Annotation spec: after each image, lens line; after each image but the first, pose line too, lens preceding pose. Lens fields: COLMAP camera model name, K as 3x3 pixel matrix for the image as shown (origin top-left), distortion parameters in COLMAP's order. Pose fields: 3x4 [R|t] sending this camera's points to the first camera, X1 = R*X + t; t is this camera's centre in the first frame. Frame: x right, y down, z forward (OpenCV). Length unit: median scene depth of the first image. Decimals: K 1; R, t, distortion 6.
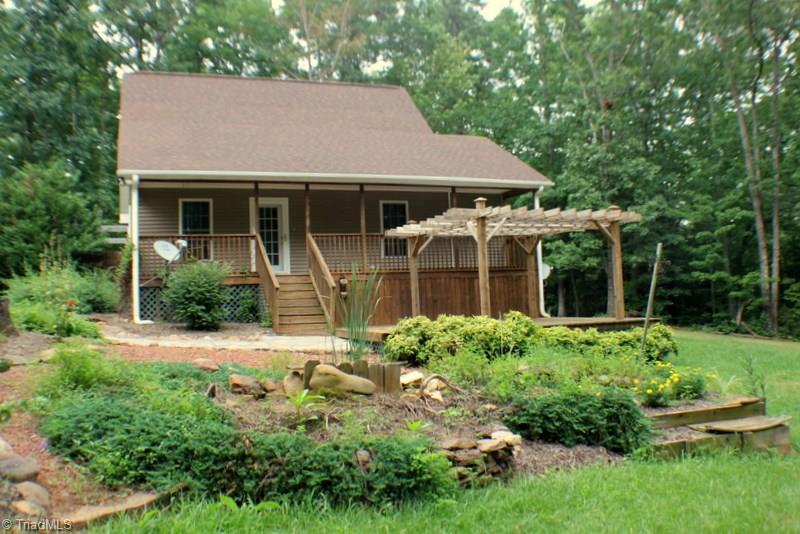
lens RADIAL K [[591.8, 0, 399.7], [0, 591.8, 271.8], [0, 0, 1]] dist [-0.118594, -0.000808]
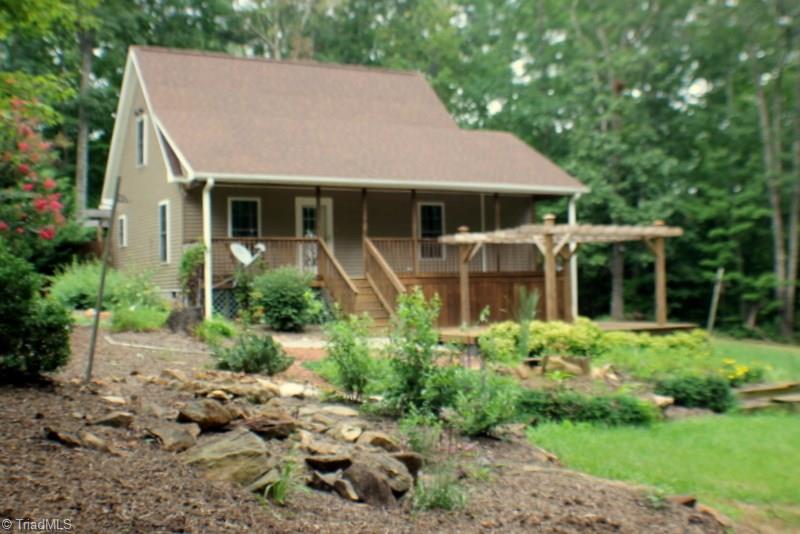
lens RADIAL K [[746.4, 0, 398.8], [0, 746.4, 268.7], [0, 0, 1]] dist [-0.101667, 0.000000]
pose [[0.994793, 0.018550, 0.100217, -0.217464], [-0.020302, 0.999658, 0.016488, -0.032210], [-0.099876, -0.018437, 0.994829, -0.283718]]
